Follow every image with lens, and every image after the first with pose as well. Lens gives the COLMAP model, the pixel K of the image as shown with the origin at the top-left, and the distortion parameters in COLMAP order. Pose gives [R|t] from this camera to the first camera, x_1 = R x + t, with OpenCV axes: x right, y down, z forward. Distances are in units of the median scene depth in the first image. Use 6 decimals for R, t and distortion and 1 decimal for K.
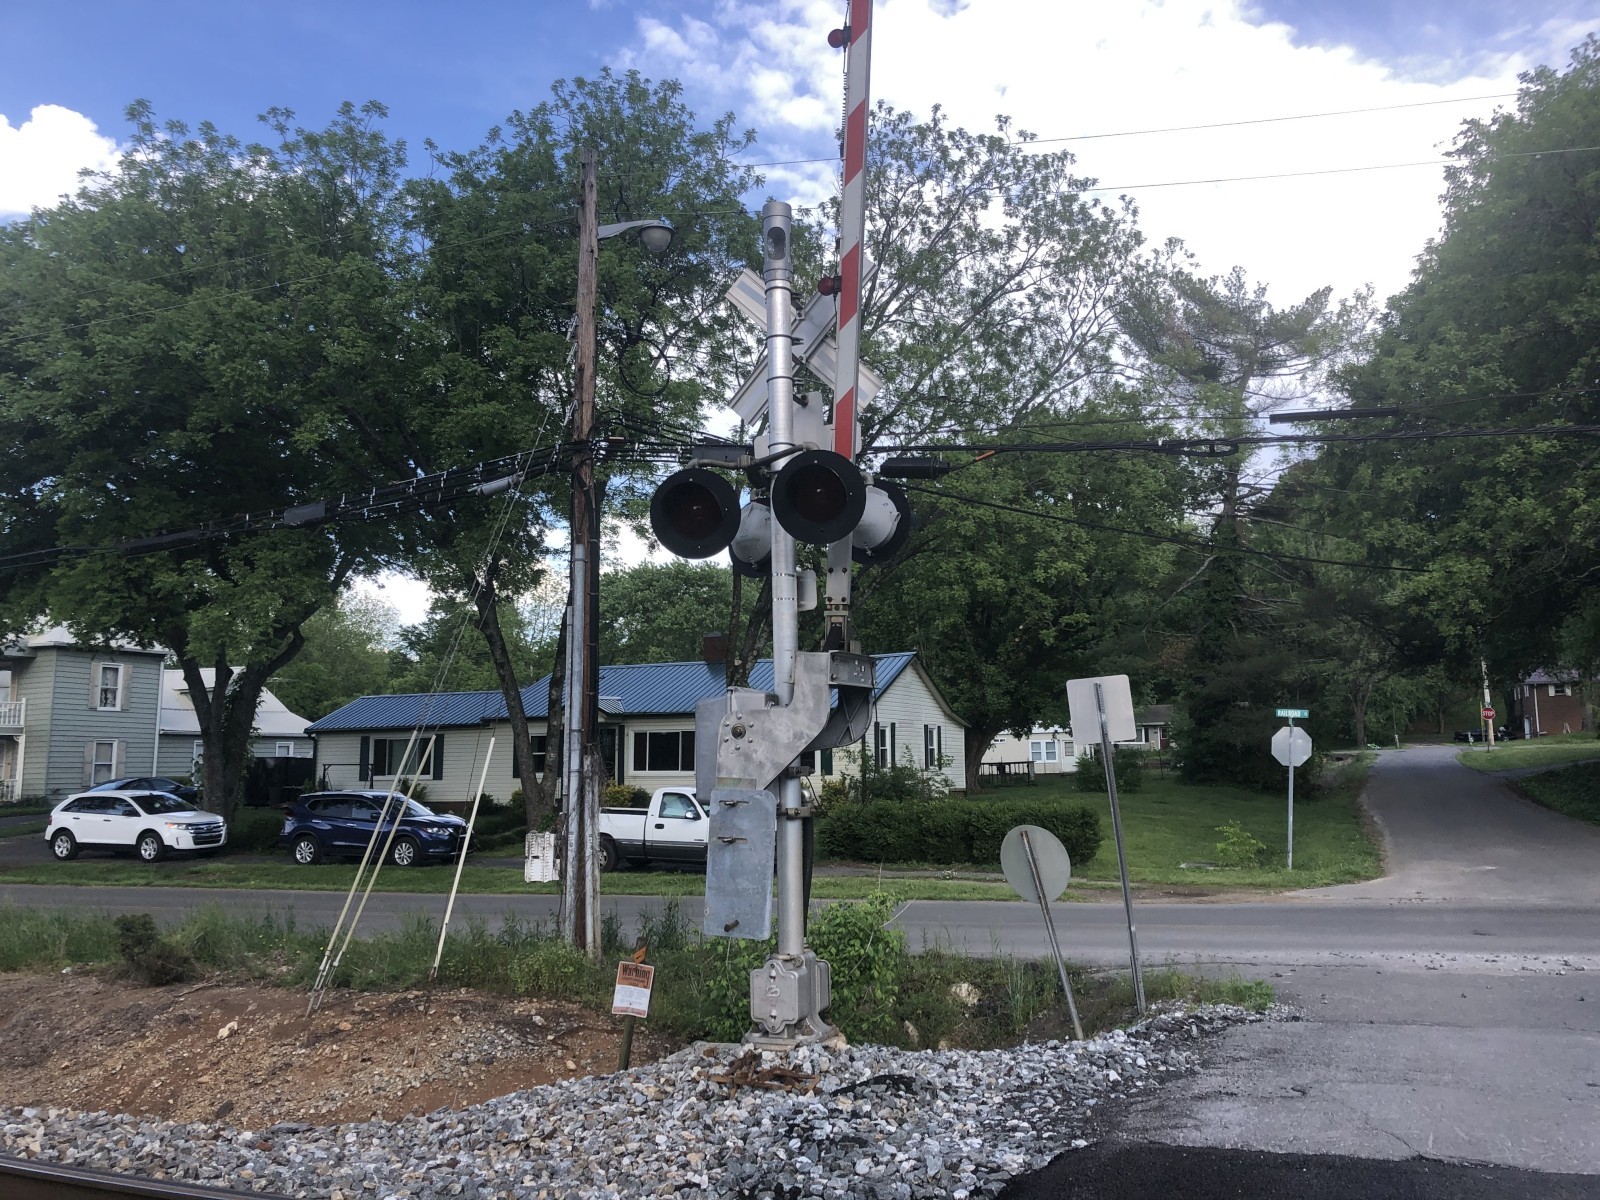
lens RADIAL K [[1298.3, 0, 823.5], [0, 1298.3, 605.3], [0, 0, 1]] dist [0.016189, -0.008528]
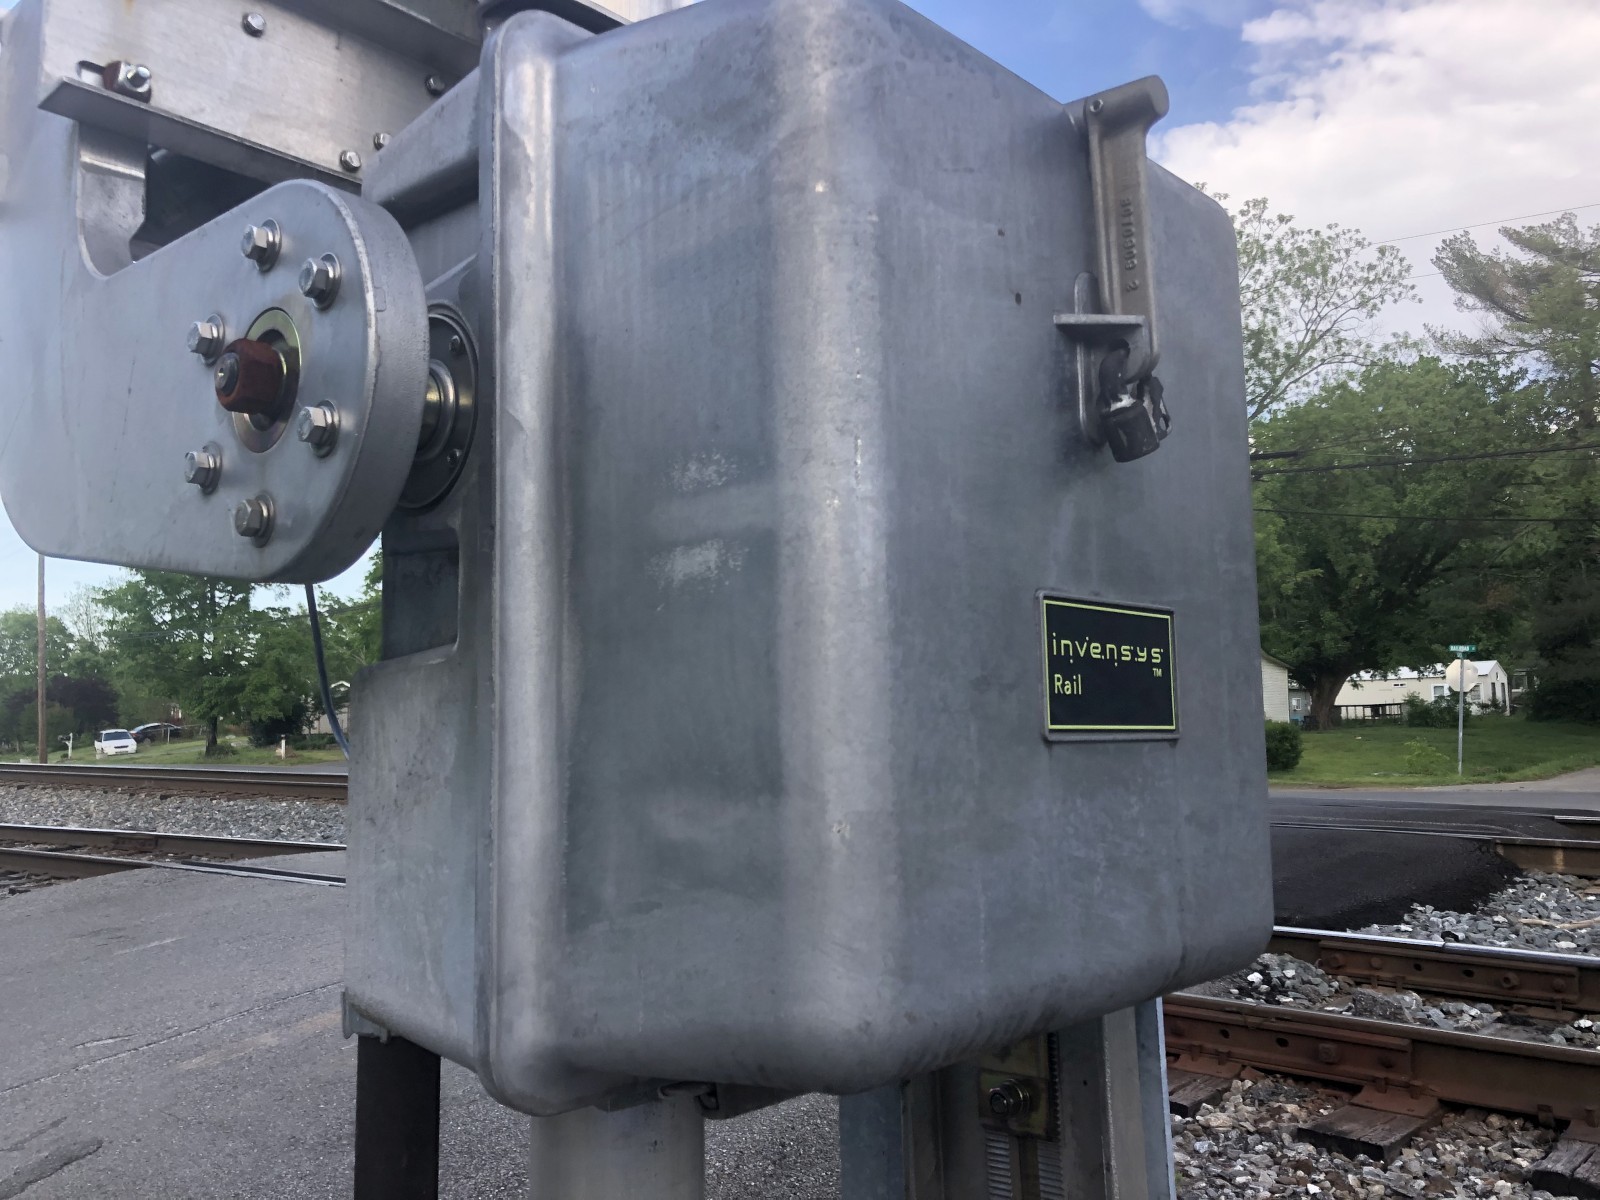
lens RADIAL K [[1298.3, 0, 802.3], [0, 1298.3, 562.4], [0, 0, 1]] dist [0.016189, -0.008528]
pose [[0.933175, -0.046011, -0.356464, 0.204559], [0.046407, 0.998895, -0.007447, -0.013056], [0.356413, -0.009593, 0.934279, -0.304318]]
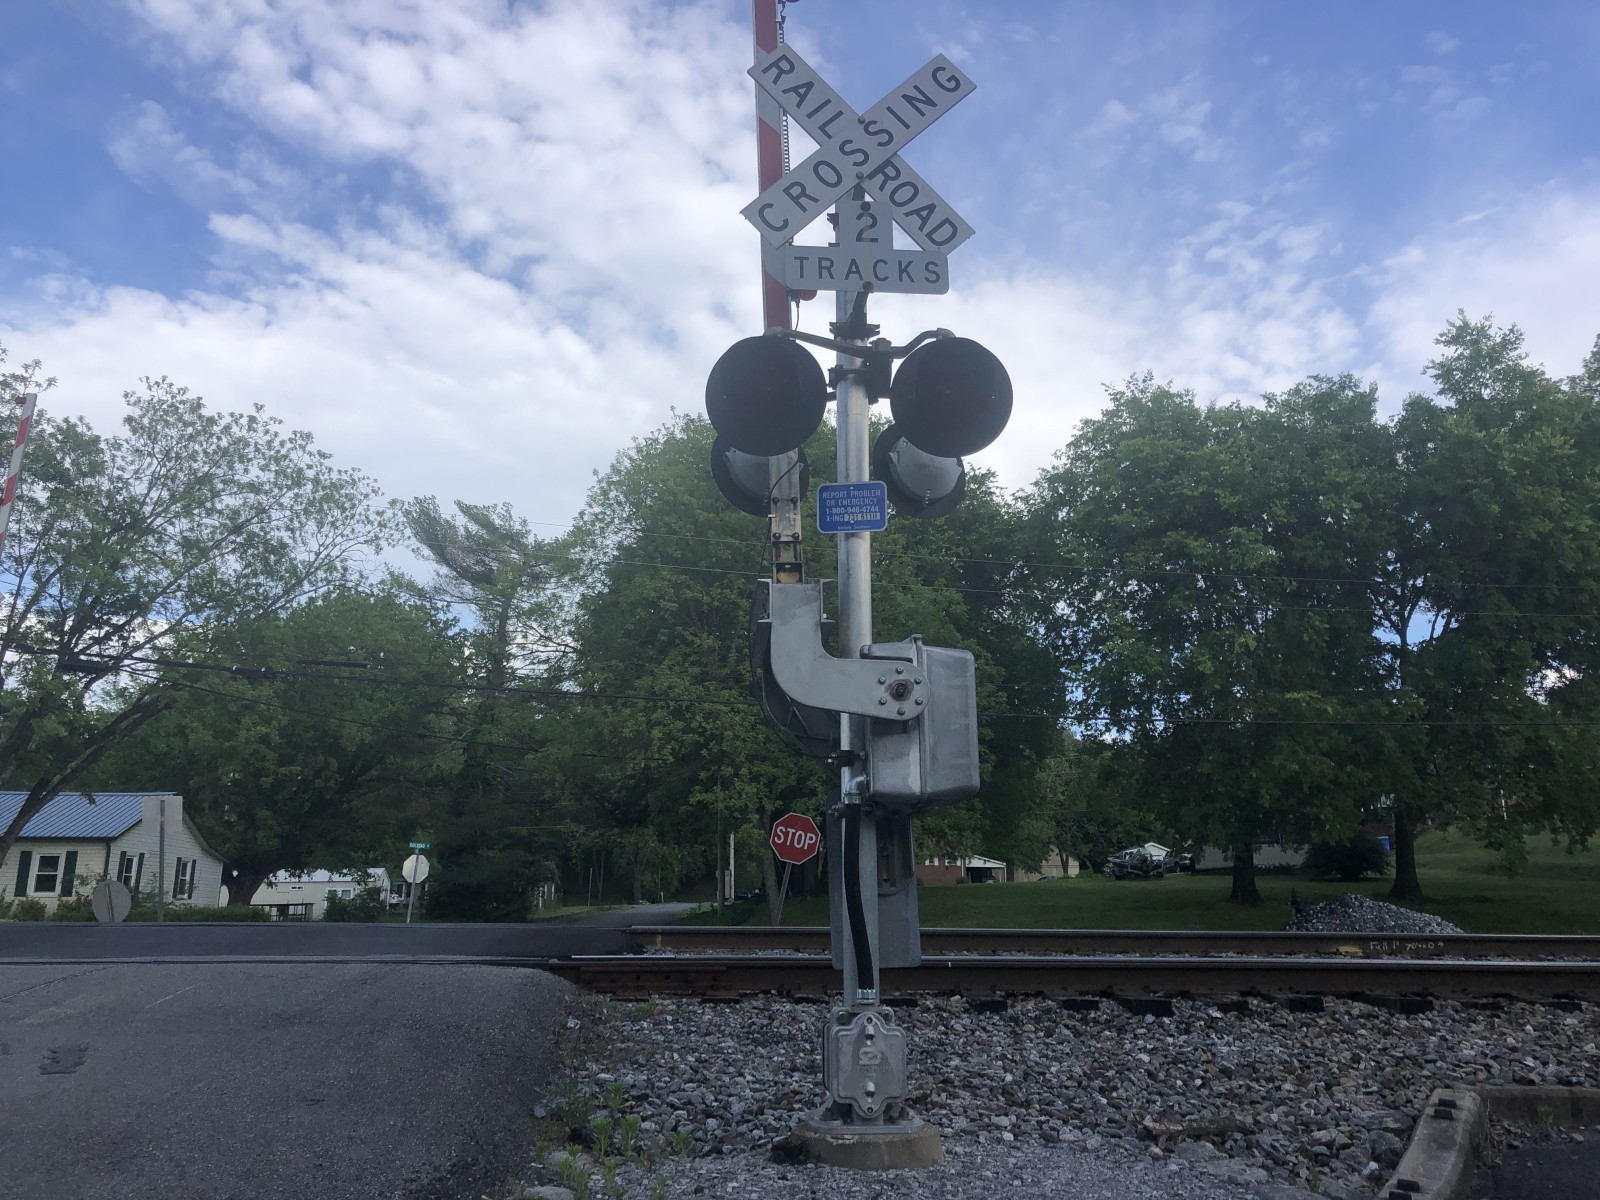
lens RADIAL K [[1298.3, 0, 804.0], [0, 1298.3, 590.9], [0, 0, 1]] dist [0.016189, -0.008528]
pose [[0.898389, 0.123536, 0.421468, 0.092713], [-0.065632, 0.986614, -0.149285, -0.006887], [-0.434268, 0.106454, 0.894471, -0.454201]]
